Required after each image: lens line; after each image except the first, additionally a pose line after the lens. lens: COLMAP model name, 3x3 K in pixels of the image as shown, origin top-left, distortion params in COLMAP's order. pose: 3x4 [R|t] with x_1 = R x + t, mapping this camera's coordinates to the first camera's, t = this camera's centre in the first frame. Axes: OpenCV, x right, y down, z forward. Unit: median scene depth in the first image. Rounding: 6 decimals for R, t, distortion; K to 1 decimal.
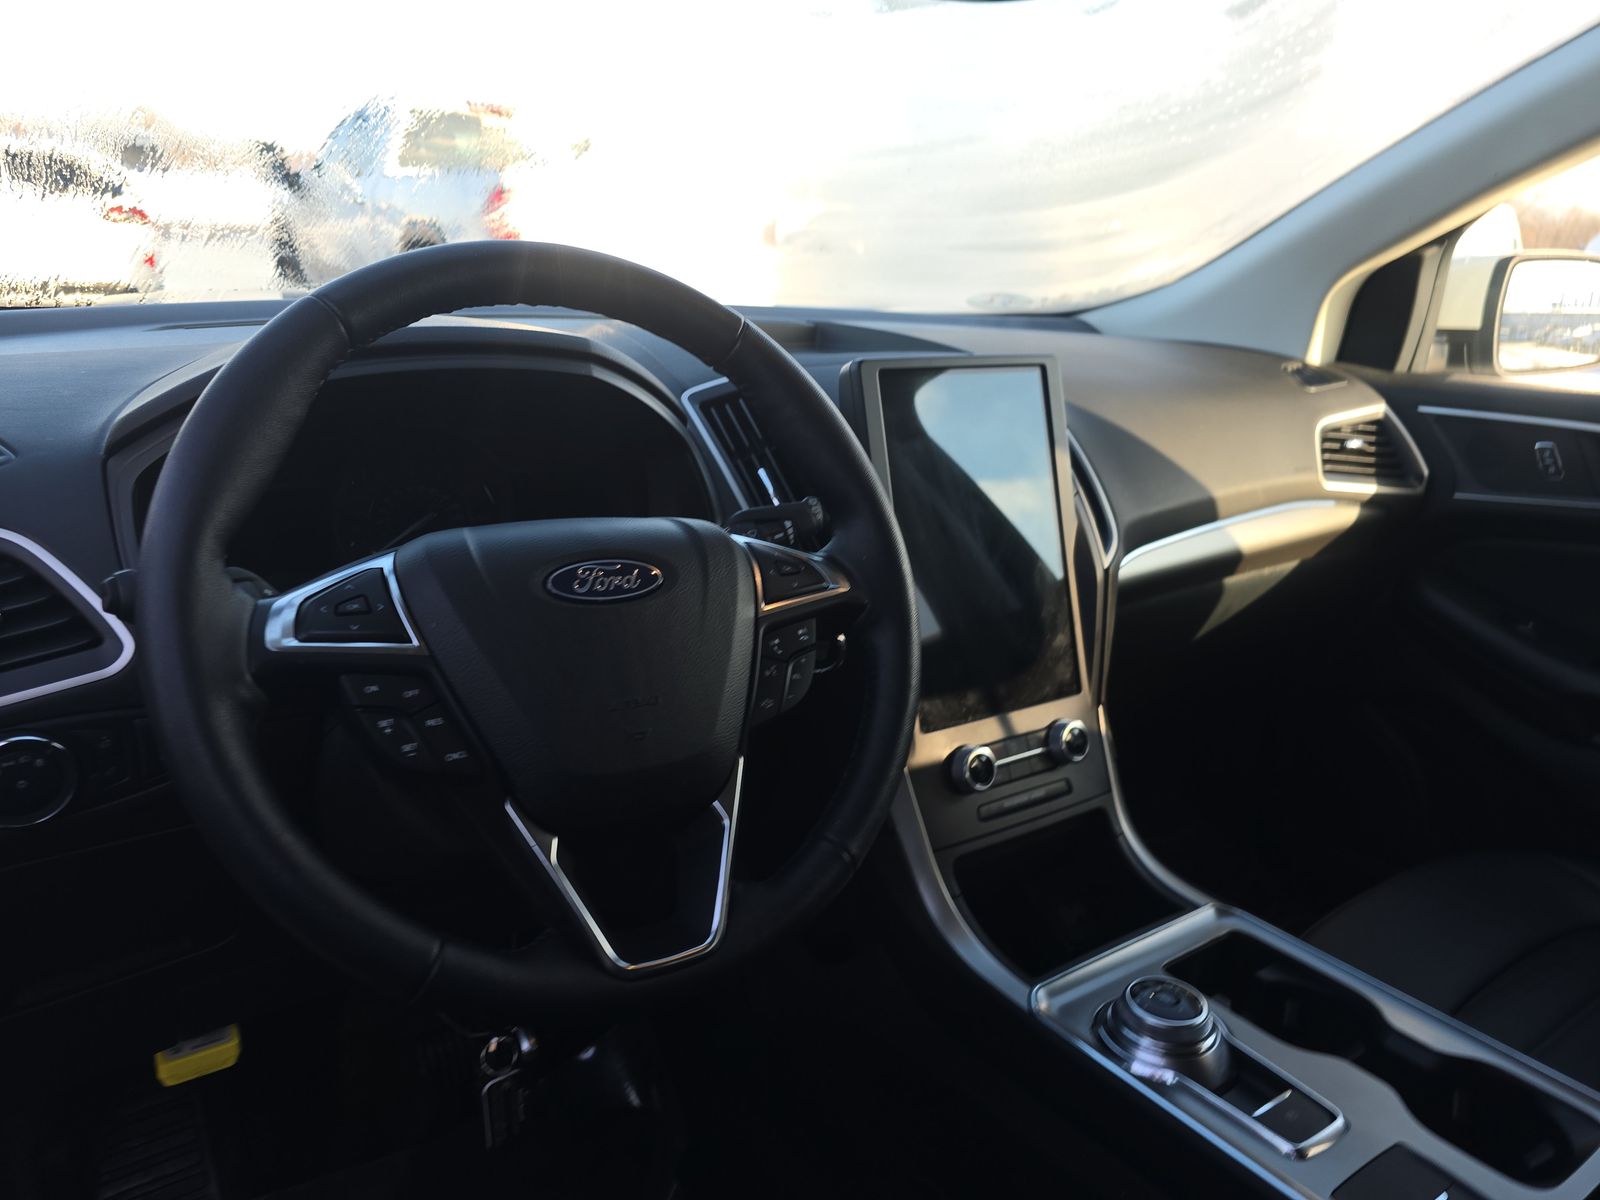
lens RADIAL K [[1073.0, 0, 800.0], [0, 1073.0, 600.0], [0, 0, 1]] dist [0.034332, -0.008761]
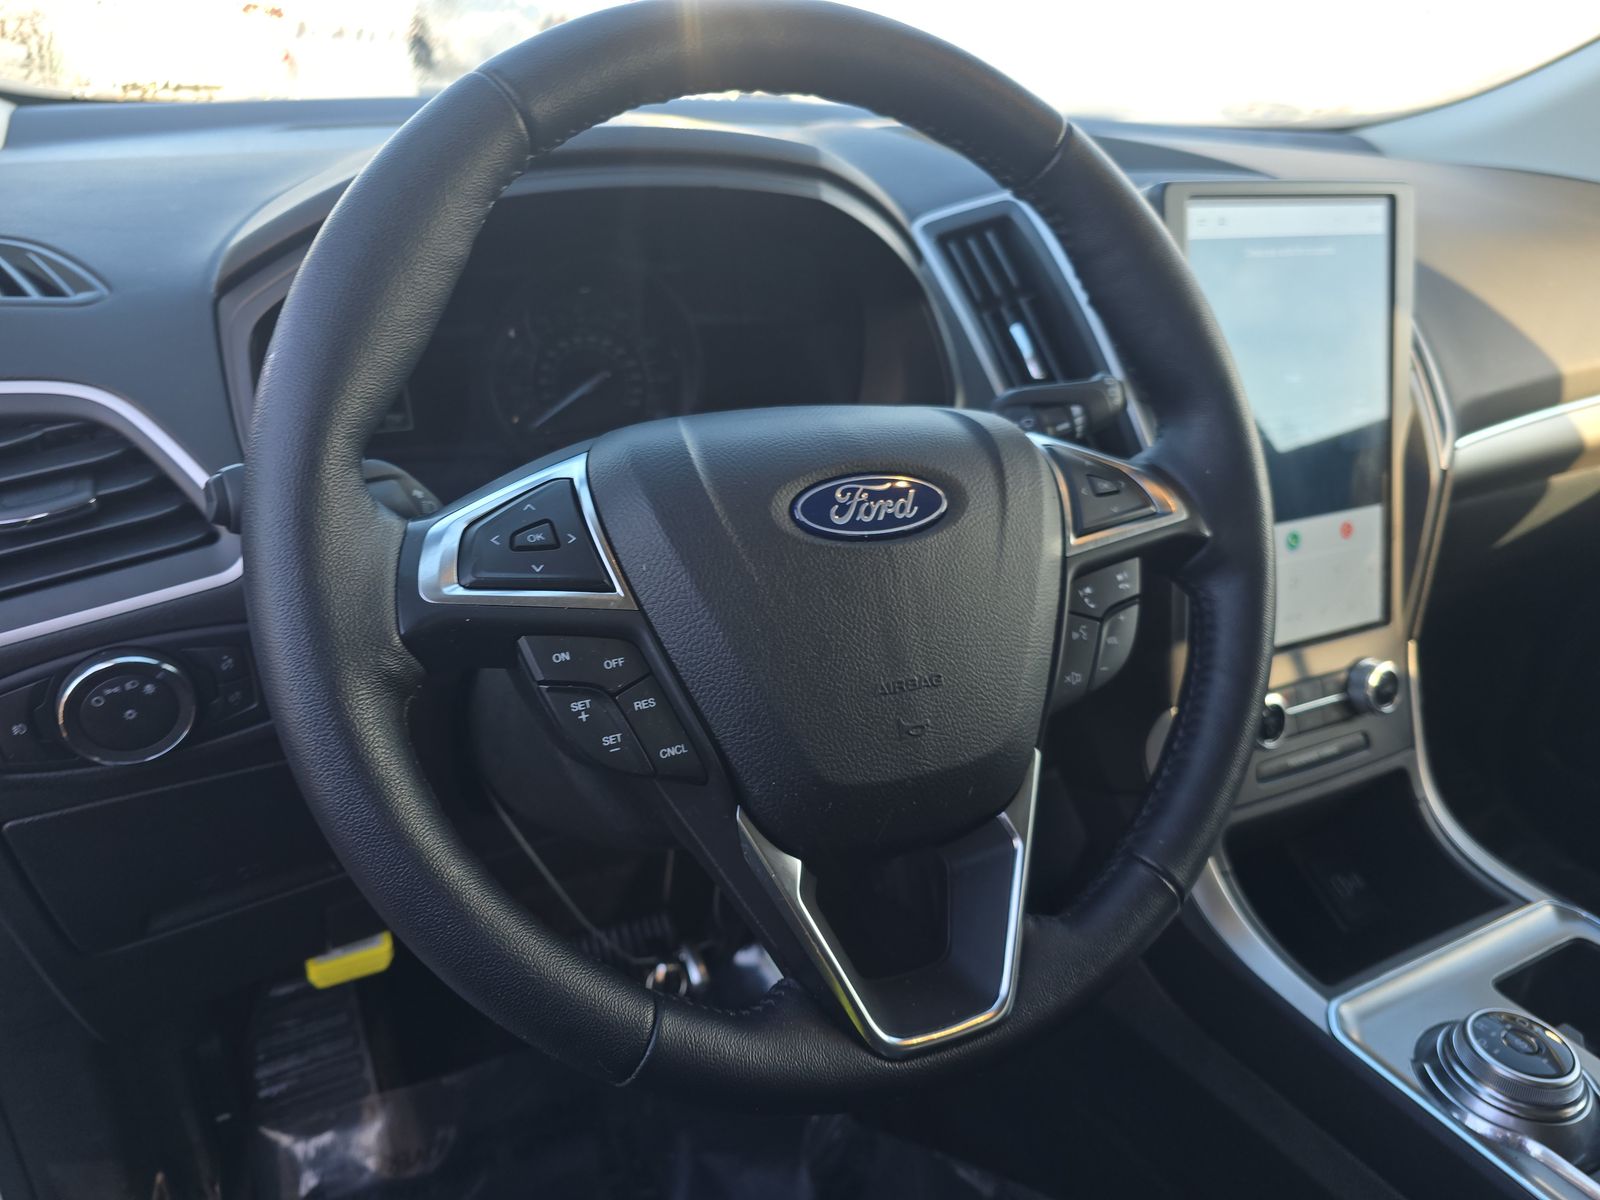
lens RADIAL K [[1105.1, 0, 831.1], [0, 1105.1, 596.4], [0, 0, 1]] dist [0.009279, 0.000409]
pose [[0.994662, 0.055336, -0.087093, -0.118839], [-0.042332, 0.988576, 0.144654, -0.052275], [0.094103, -0.140195, 0.985642, 0.227399]]
